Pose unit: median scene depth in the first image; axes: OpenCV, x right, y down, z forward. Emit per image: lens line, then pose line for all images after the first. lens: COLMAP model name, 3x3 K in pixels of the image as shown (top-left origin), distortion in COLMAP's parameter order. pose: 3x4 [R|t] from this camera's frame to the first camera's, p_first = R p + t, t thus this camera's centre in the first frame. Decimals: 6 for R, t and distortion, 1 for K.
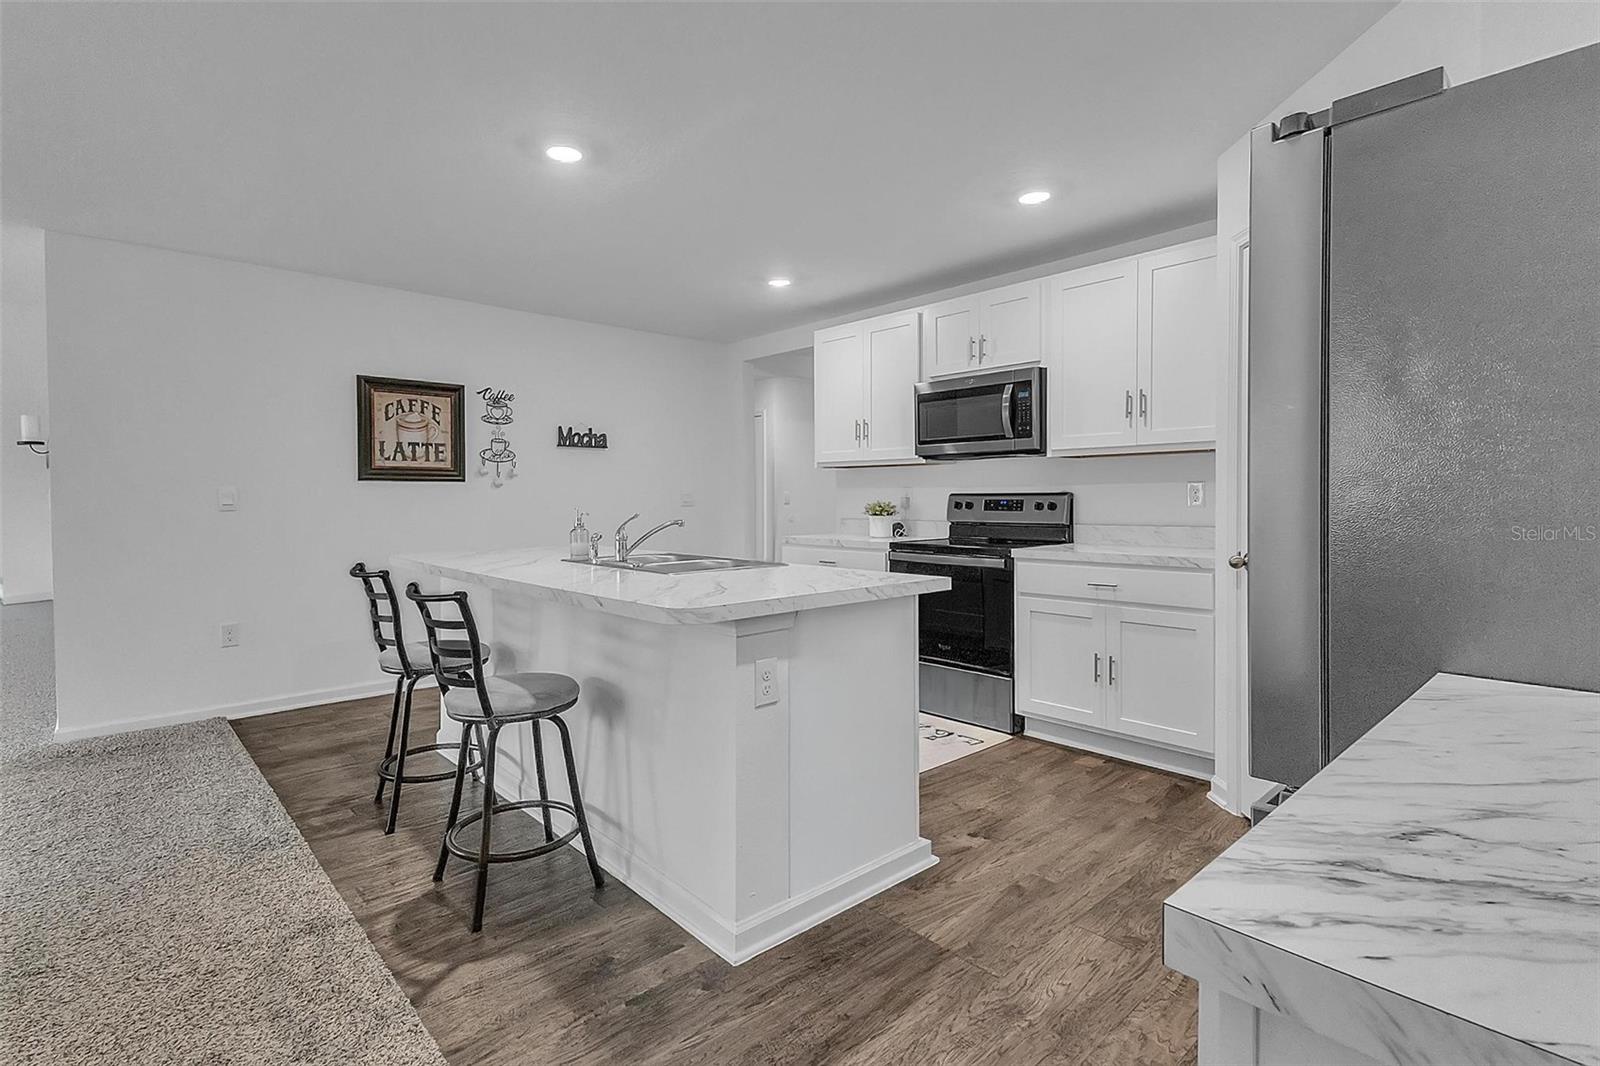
lens RADIAL K [[764.2, 0, 800.0], [0, 764.2, 533.0], [0, 0, 1]] dist [0.000892, -0.000031]
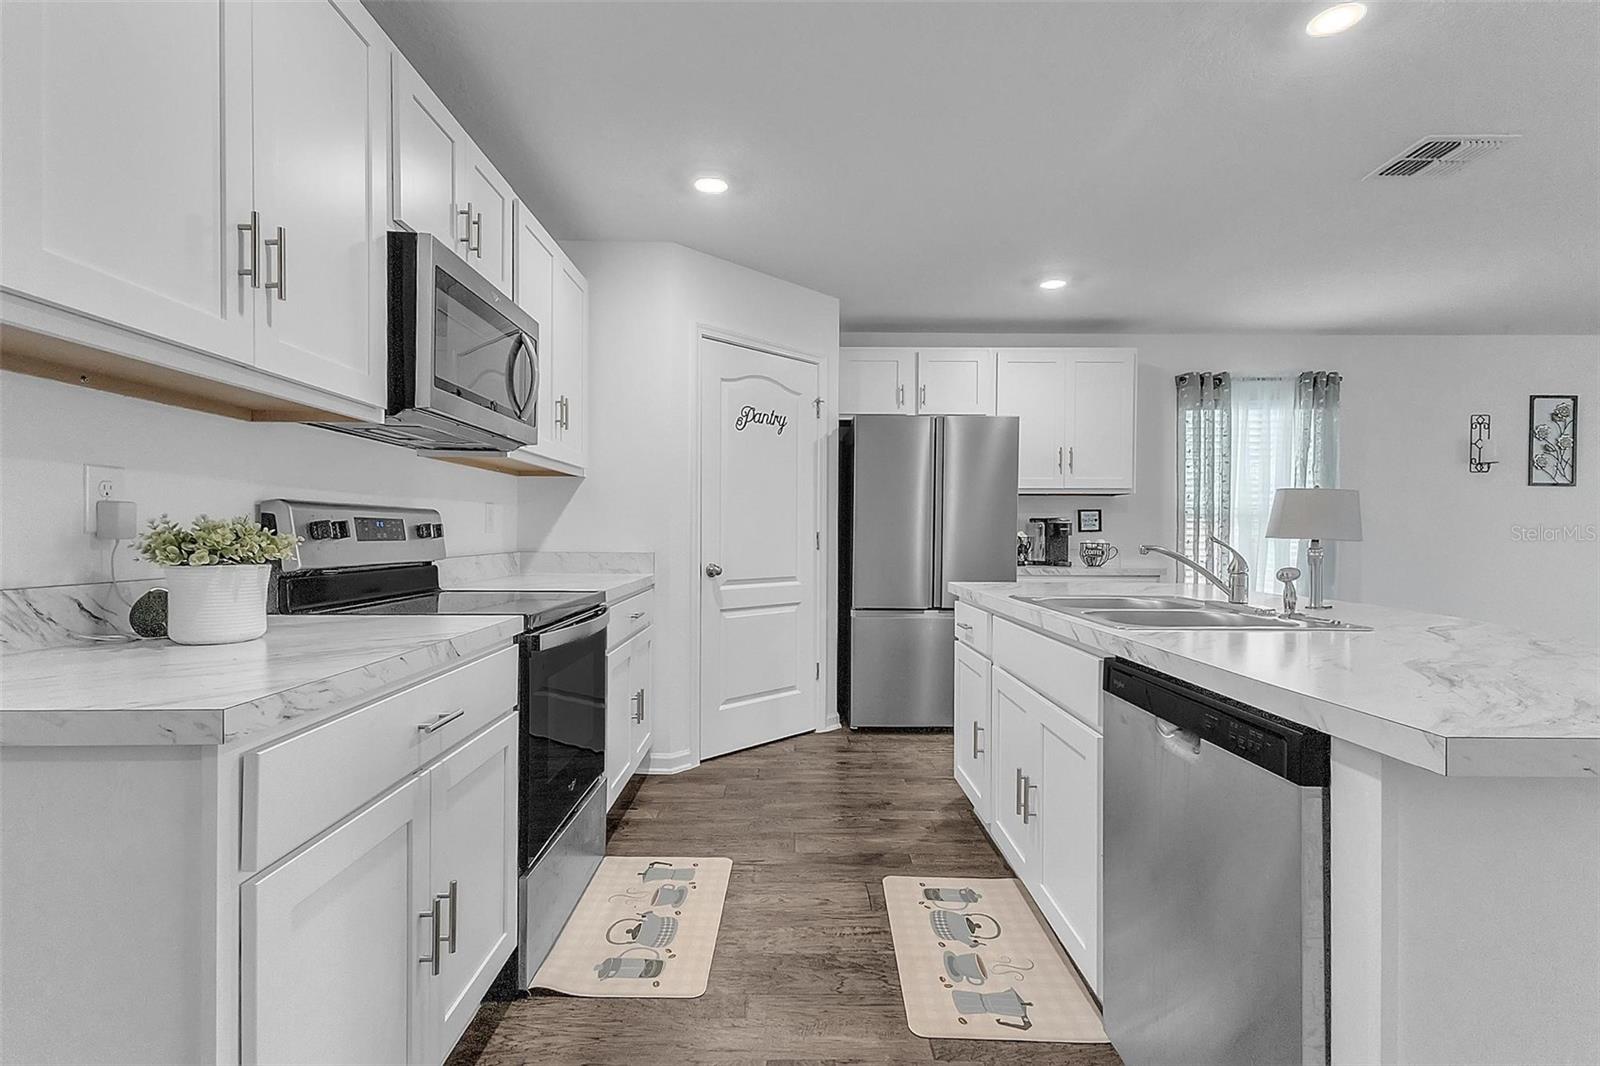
lens RADIAL K [[745.3, 0, 793.8], [0, 745.3, 535.9], [0, 0, 1]] dist [0.011839, -0.000216]
pose [[-0.734572, -0.005865, 0.678506, -0.275761], [0.026151, 0.998975, 0.036946, -0.043917], [-0.678027, 0.044883, -0.733666, 1.206369]]
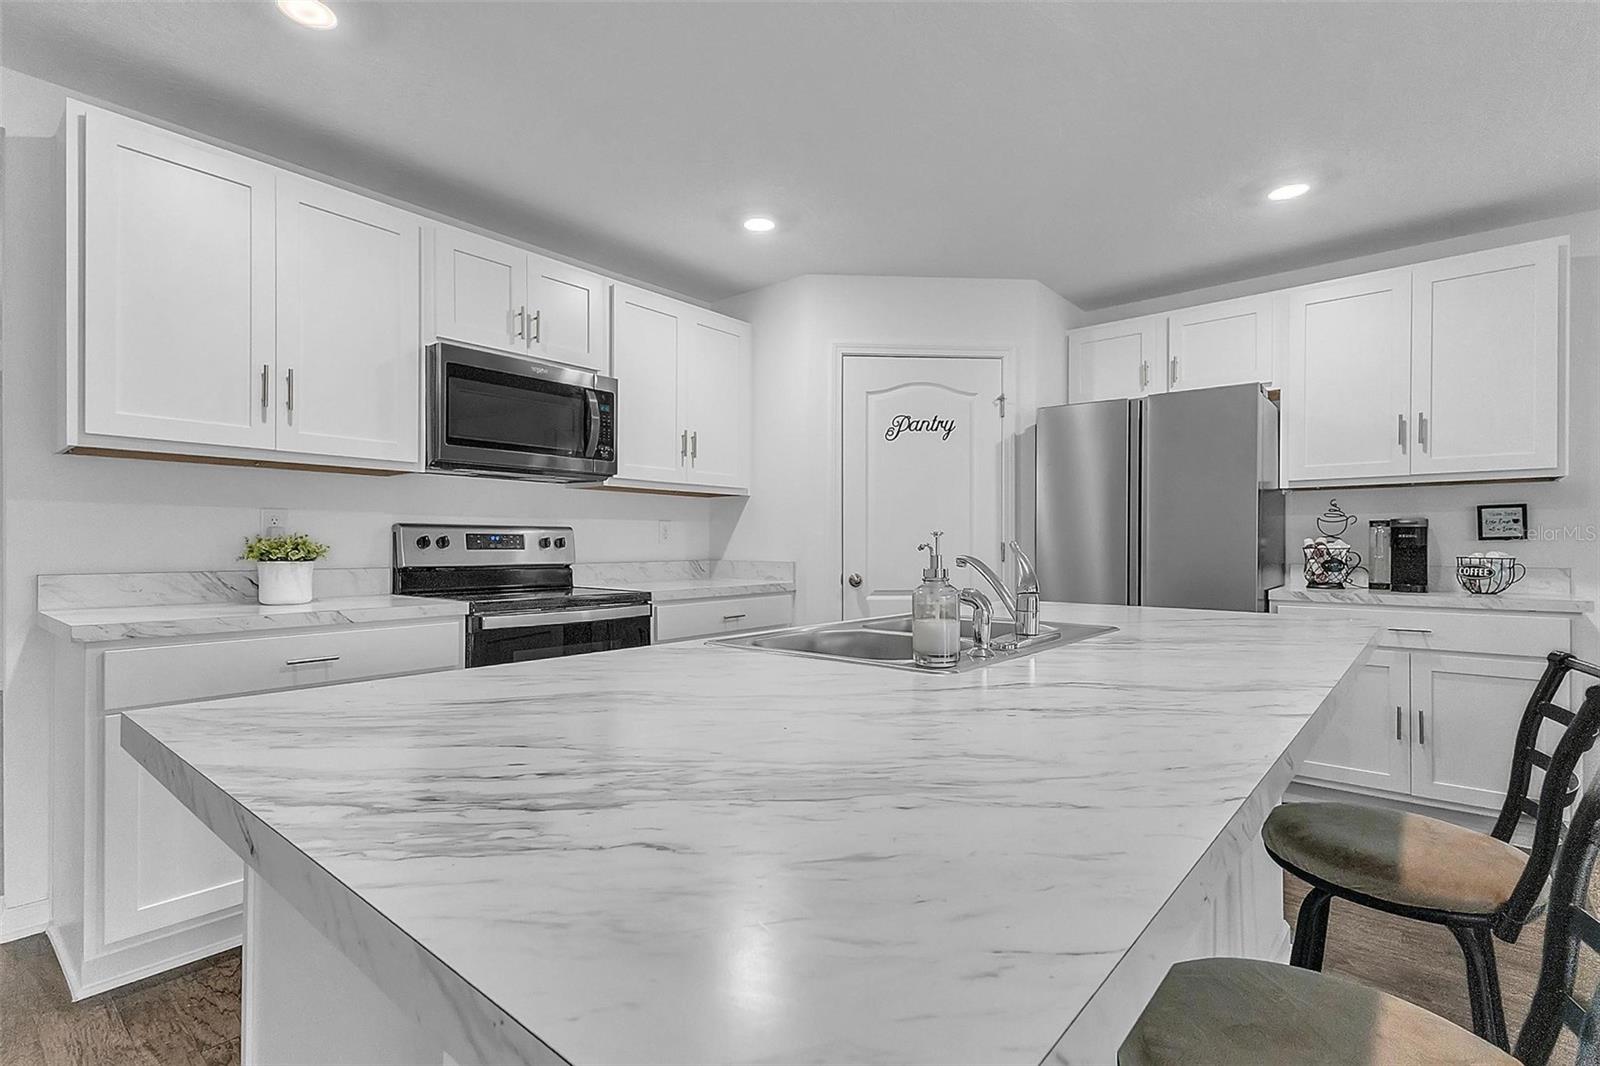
lens RADIAL K [[745.3, 0, 793.8], [0, 745.3, 535.9], [0, 0, 1]] dist [0.011839, -0.000216]
pose [[-0.109769, 0.012113, 0.993883, -0.489992], [0.044243, 0.998994, -0.007288, -0.024181], [-0.992972, 0.043172, -0.110194, 0.812790]]
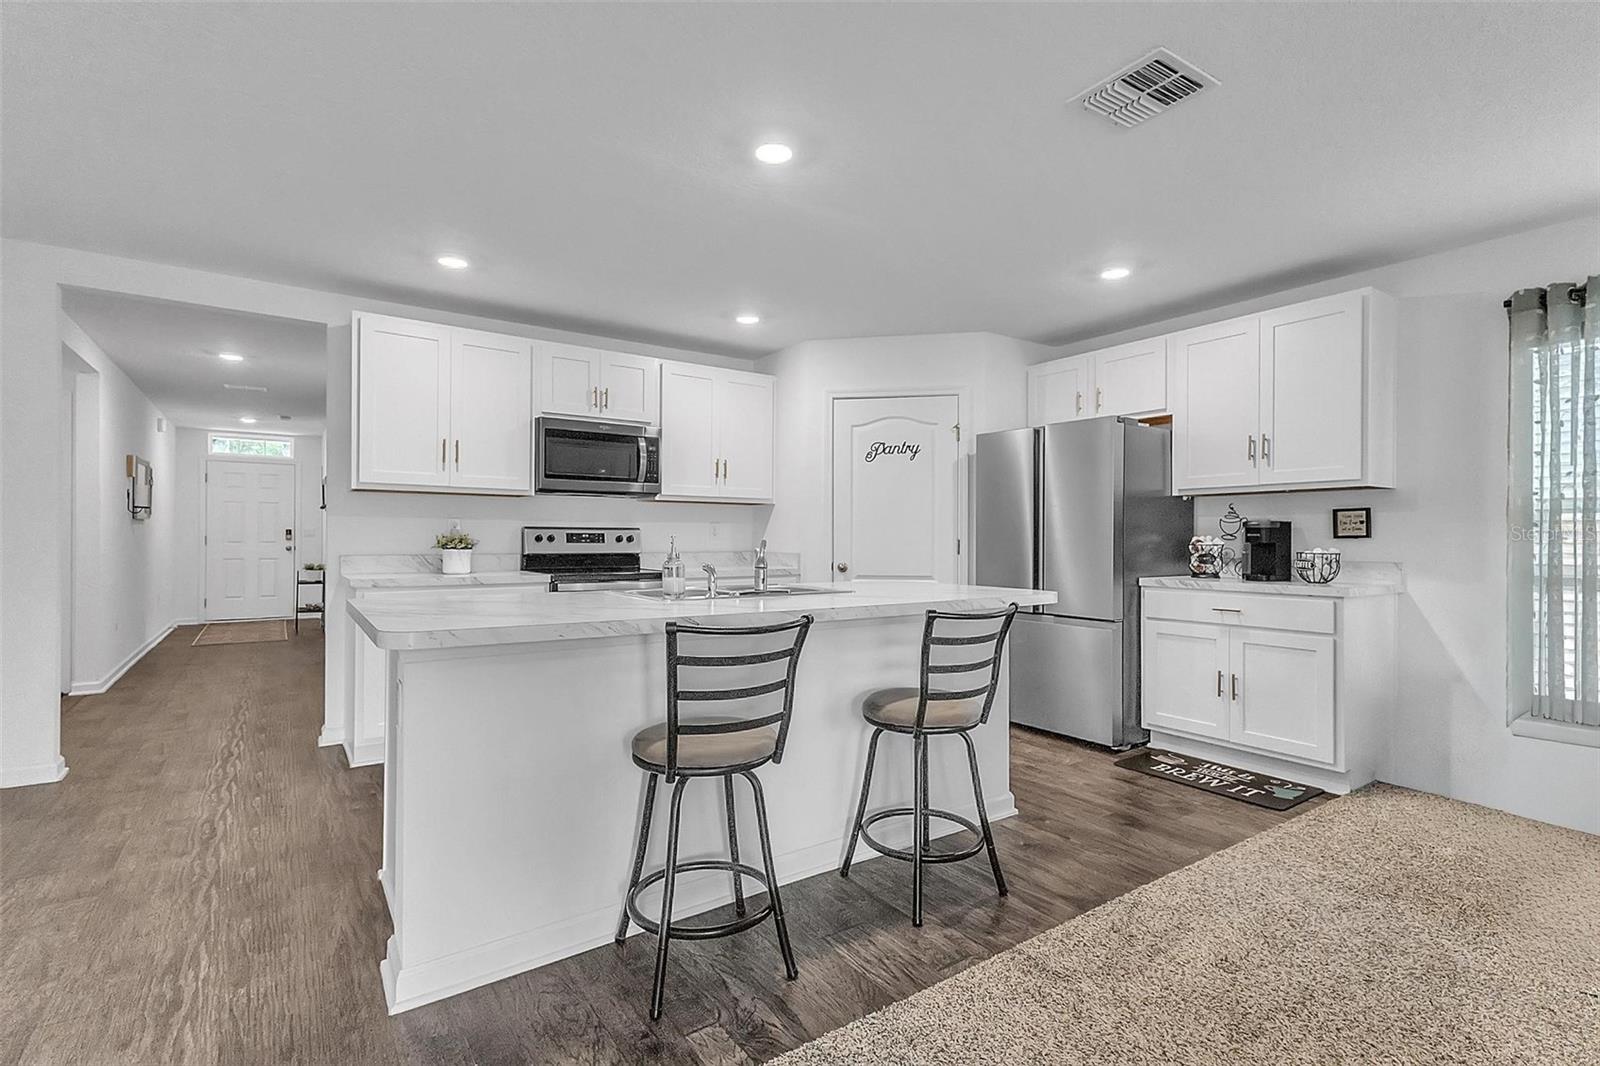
lens RADIAL K [[745.3, 0, 793.8], [0, 745.3, 535.9], [0, 0, 1]] dist [0.011839, -0.000216]
pose [[0.146645, 0.006251, 0.989169, -0.792273], [0.041347, 0.999067, -0.012443, -0.013244], [-0.988325, 0.042724, 0.146250, 0.549312]]
